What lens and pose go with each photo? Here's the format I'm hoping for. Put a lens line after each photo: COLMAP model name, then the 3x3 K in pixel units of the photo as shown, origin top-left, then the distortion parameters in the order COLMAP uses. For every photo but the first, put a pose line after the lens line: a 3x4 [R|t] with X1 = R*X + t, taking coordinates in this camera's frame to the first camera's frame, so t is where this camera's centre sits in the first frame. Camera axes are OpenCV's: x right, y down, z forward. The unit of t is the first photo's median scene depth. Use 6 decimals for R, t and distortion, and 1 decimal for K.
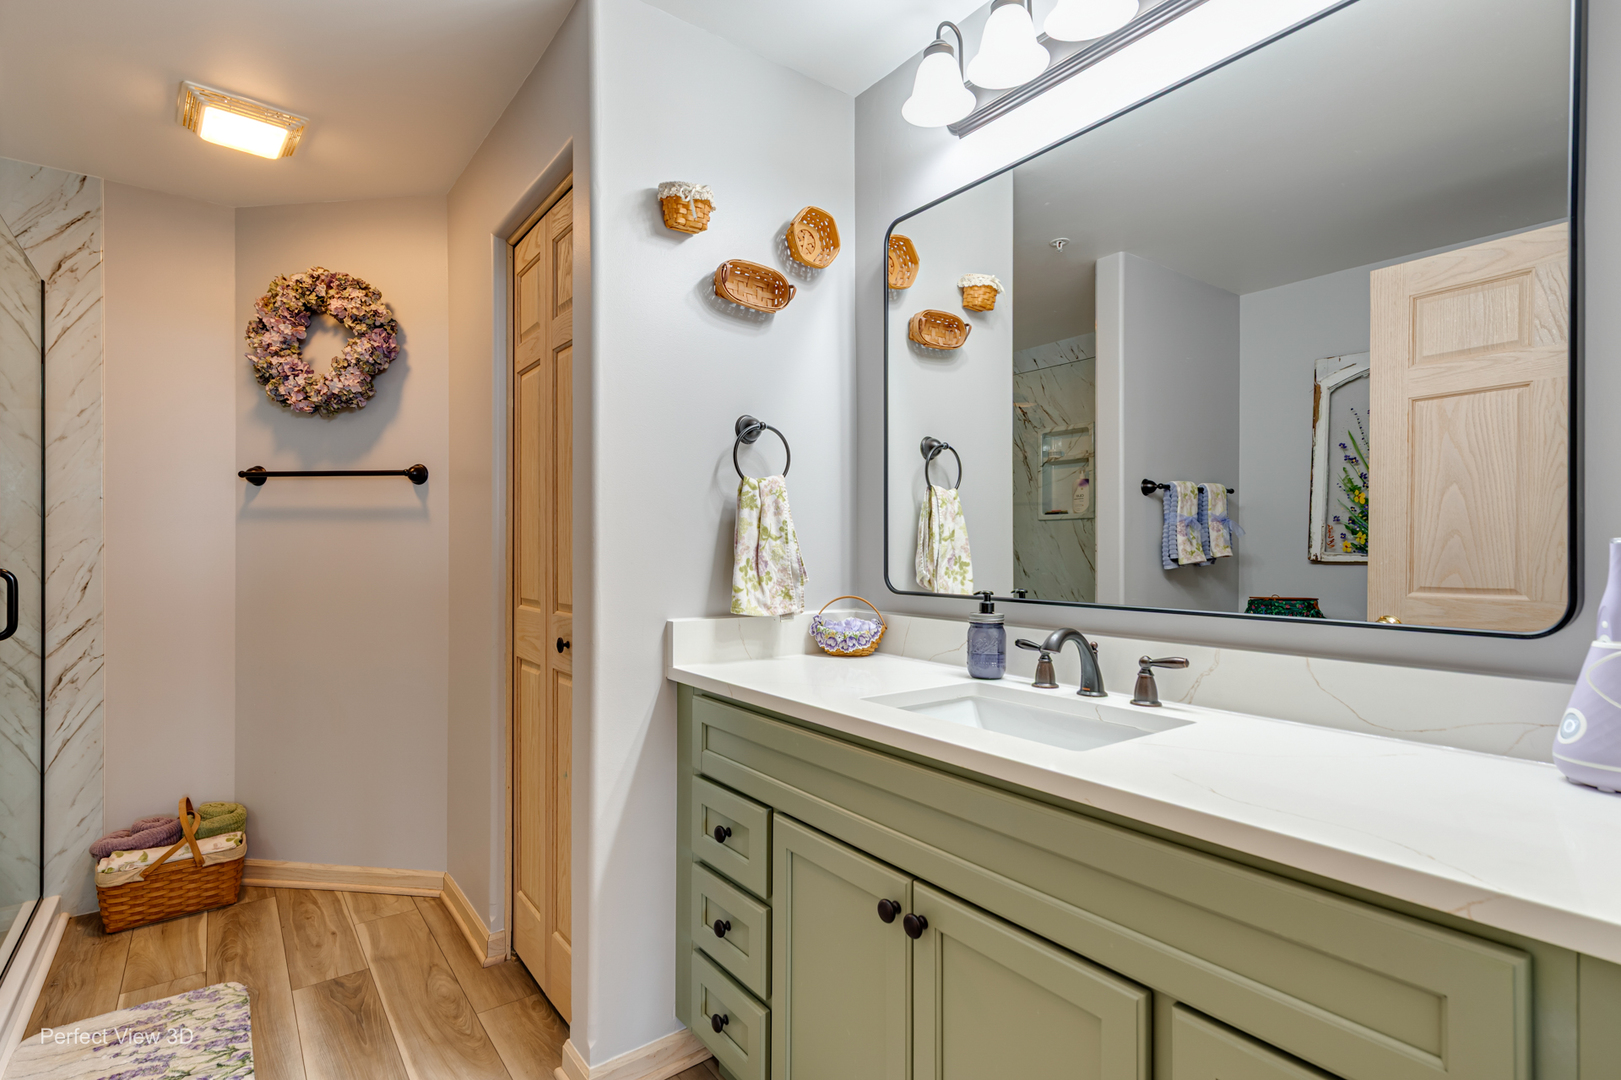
lens RADIAL K [[794.0, 0, 806.3], [0, 794.0, 553.3], [0, 0, 1]] dist [0.007984, 0.002033]
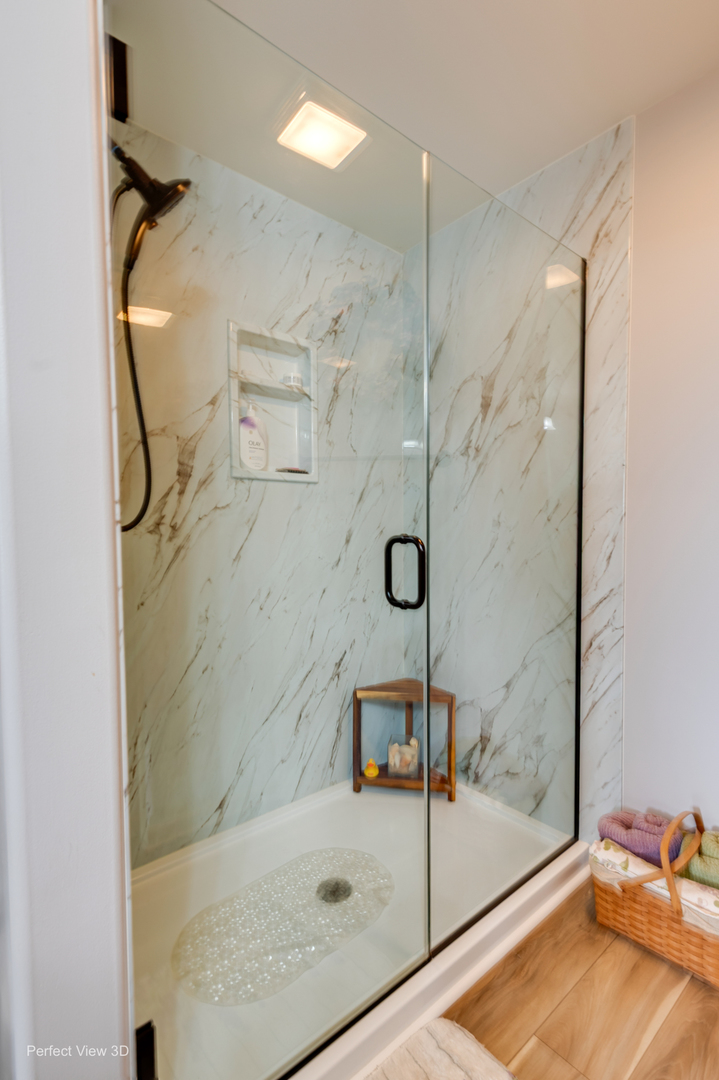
lens RADIAL K [[529.0, 0, 355.9], [0, 529.0, 546.5], [0, 0, 1]] dist [0.007984, 0.002033]
pose [[0.074288, 0.047673, -0.996097, -0.263782], [0.008563, 0.998789, 0.048440, -0.005225], [0.997200, -0.012128, 0.073790, 0.628587]]
